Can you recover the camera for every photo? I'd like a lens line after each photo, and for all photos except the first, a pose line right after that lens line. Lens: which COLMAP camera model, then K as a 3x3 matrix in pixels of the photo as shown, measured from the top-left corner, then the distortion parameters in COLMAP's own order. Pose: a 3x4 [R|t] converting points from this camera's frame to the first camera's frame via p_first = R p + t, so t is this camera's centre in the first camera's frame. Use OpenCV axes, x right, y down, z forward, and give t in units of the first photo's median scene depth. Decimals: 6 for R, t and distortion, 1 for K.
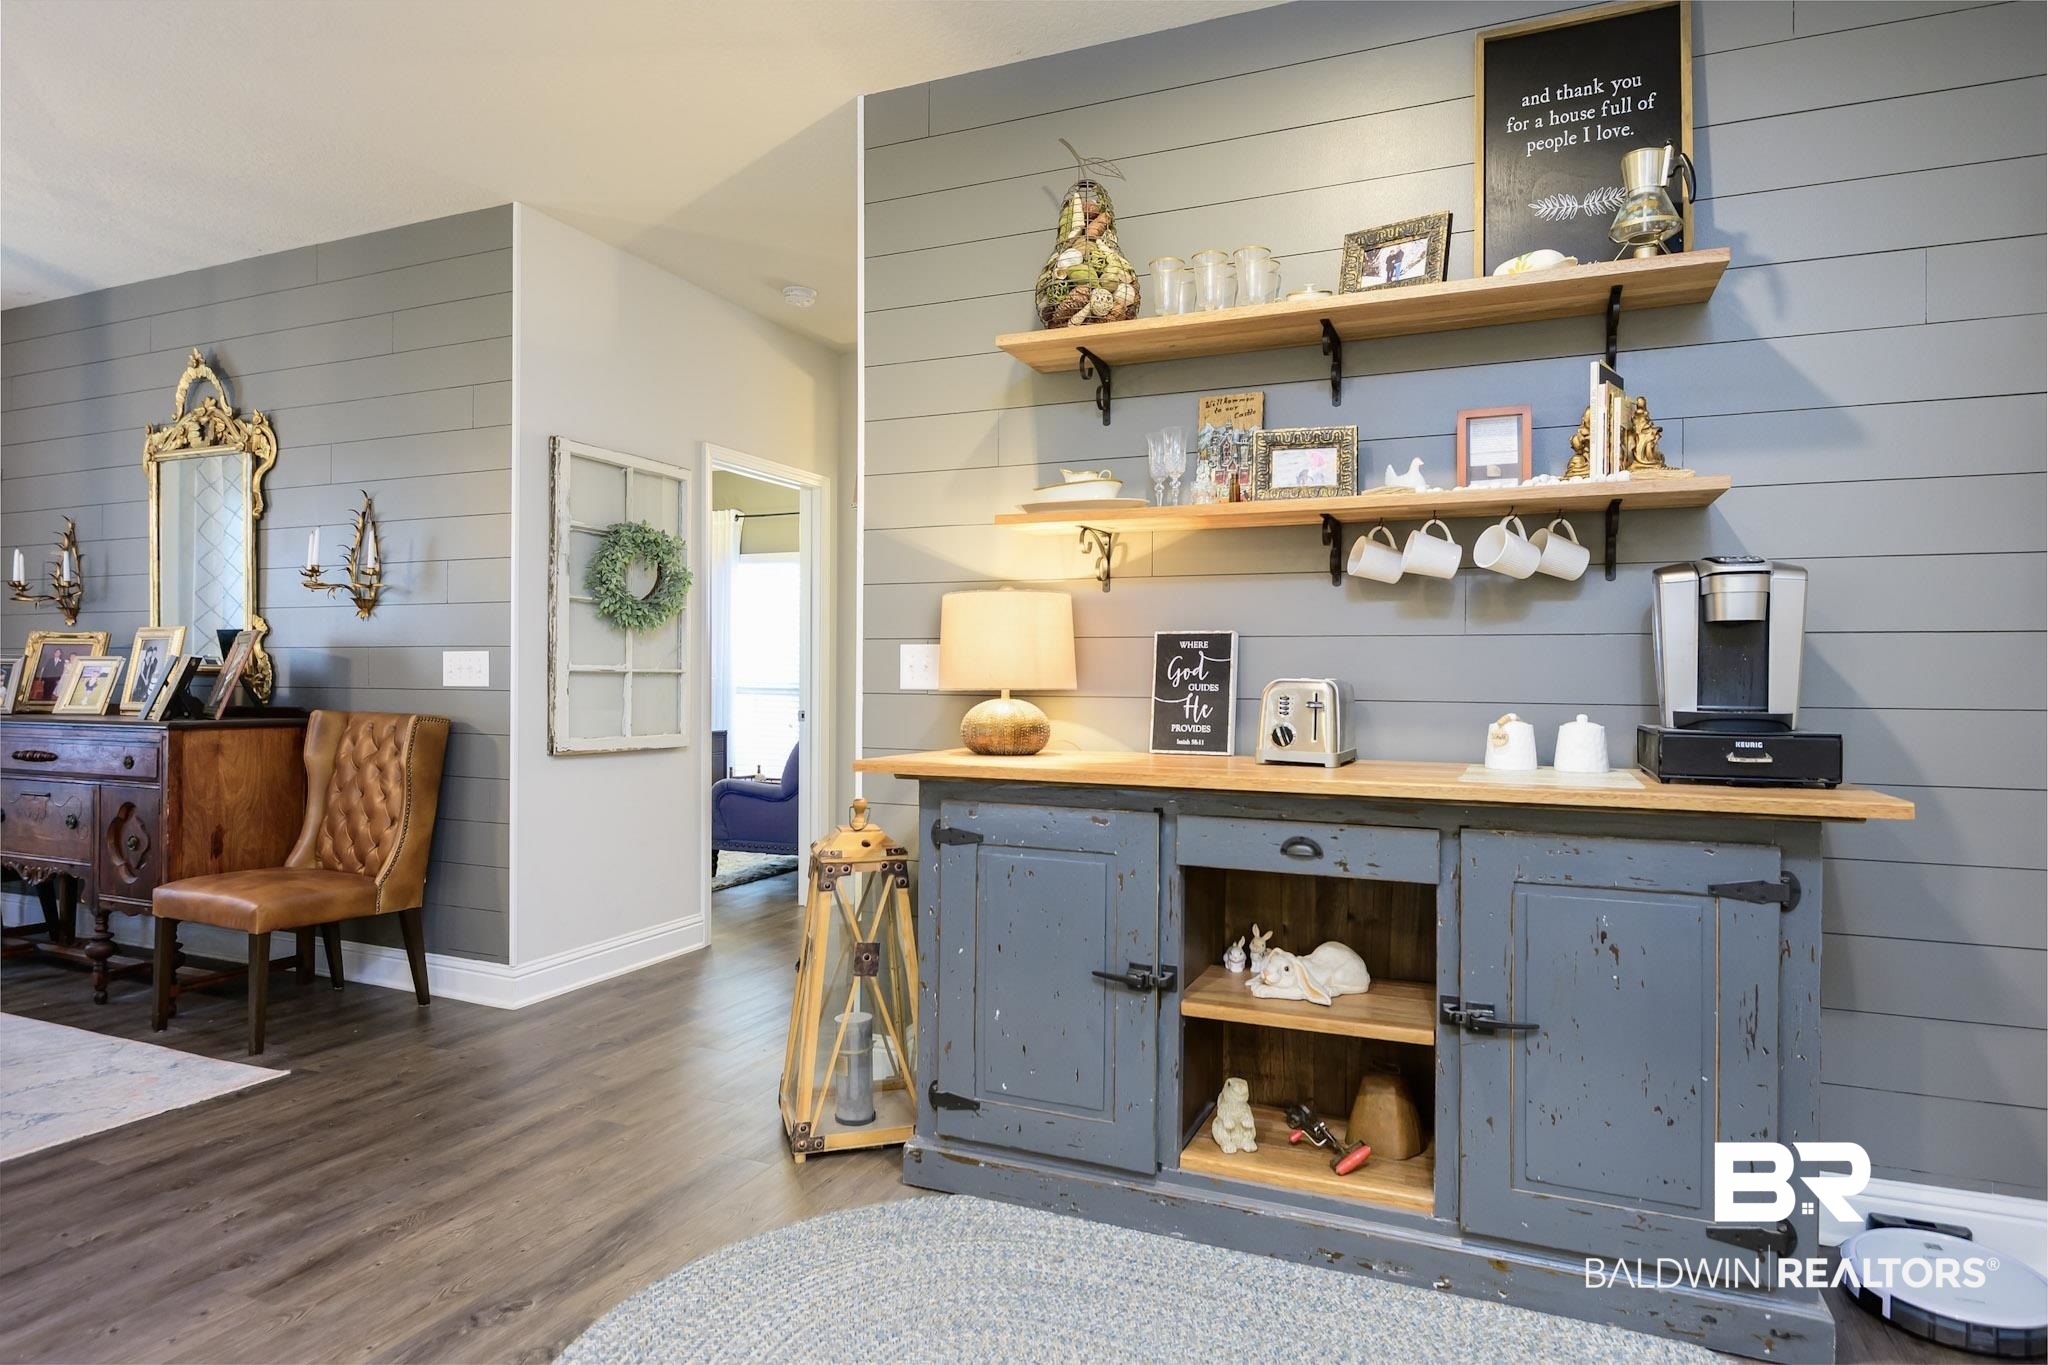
lens RADIAL K [[1149.7, 0, 1026.2], [0, 1149.7, 674.5], [0, 0, 1]] dist [-0.001566, 0.001666]
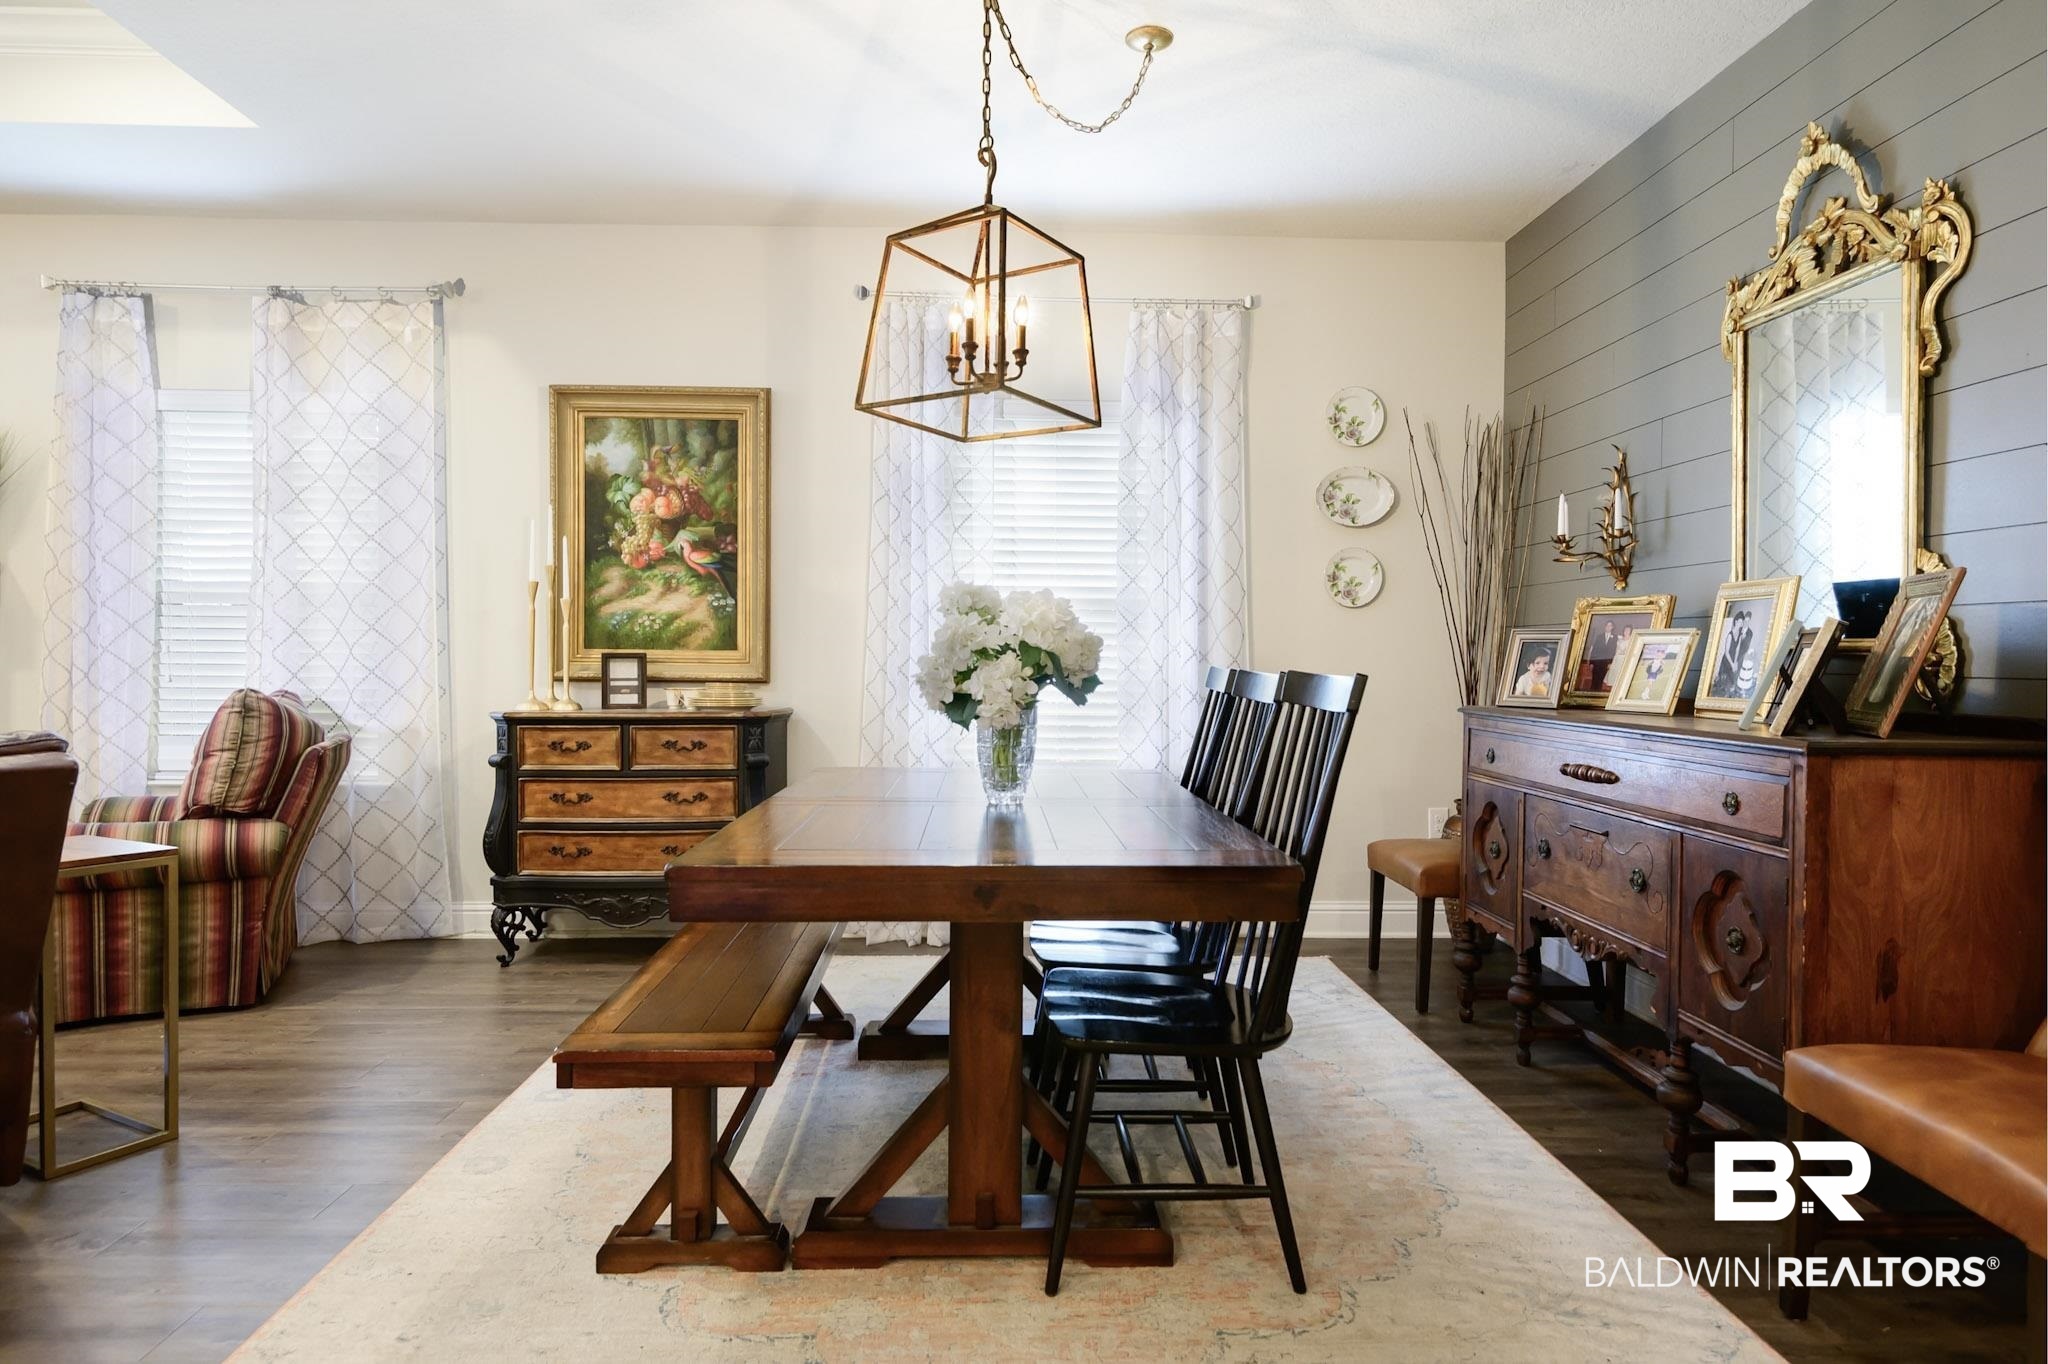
lens RADIAL K [[1149.7, 0, 1026.0], [0, 1149.7, 673.1], [0, 0, 1]] dist [-0.001566, 0.001666]
pose [[0.418604, 0.012016, -0.908089, -0.349625], [-0.003274, 0.999926, 0.011722, 0.003827], [0.908163, -0.001934, 0.418612, 0.374478]]
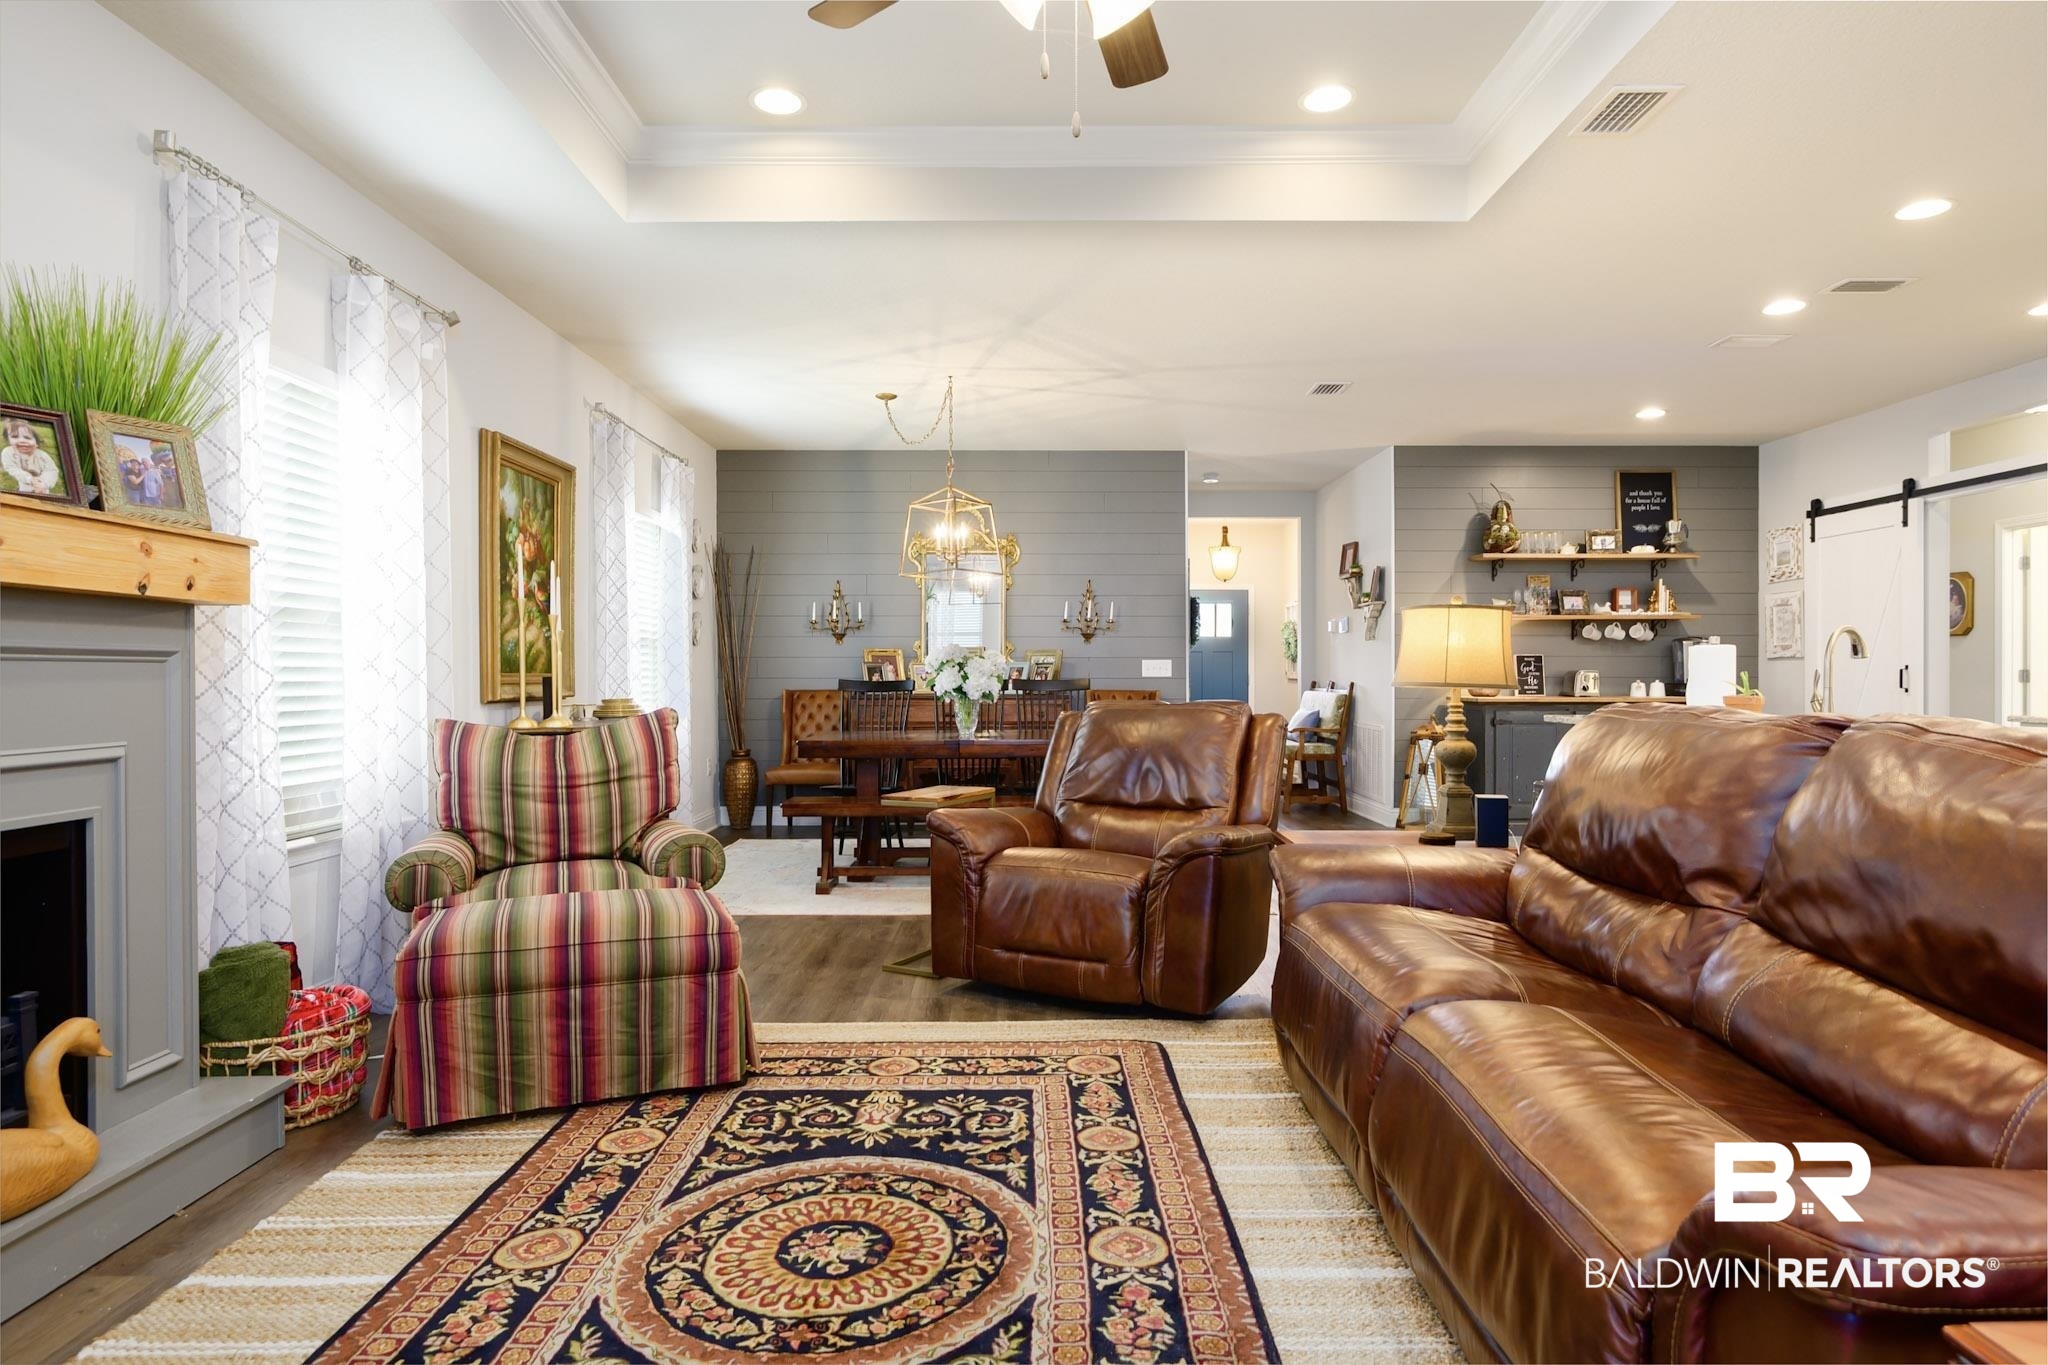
lens RADIAL K [[1149.7, 0, 1026.7], [0, 1149.7, 681.5], [0, 0, 1]] dist [-0.001566, 0.001666]
pose [[0.921811, -0.009320, 0.387526, -1.374983], [0.006009, 0.999934, 0.009754, -0.003073], [-0.387592, -0.006663, 0.921807, -0.768389]]
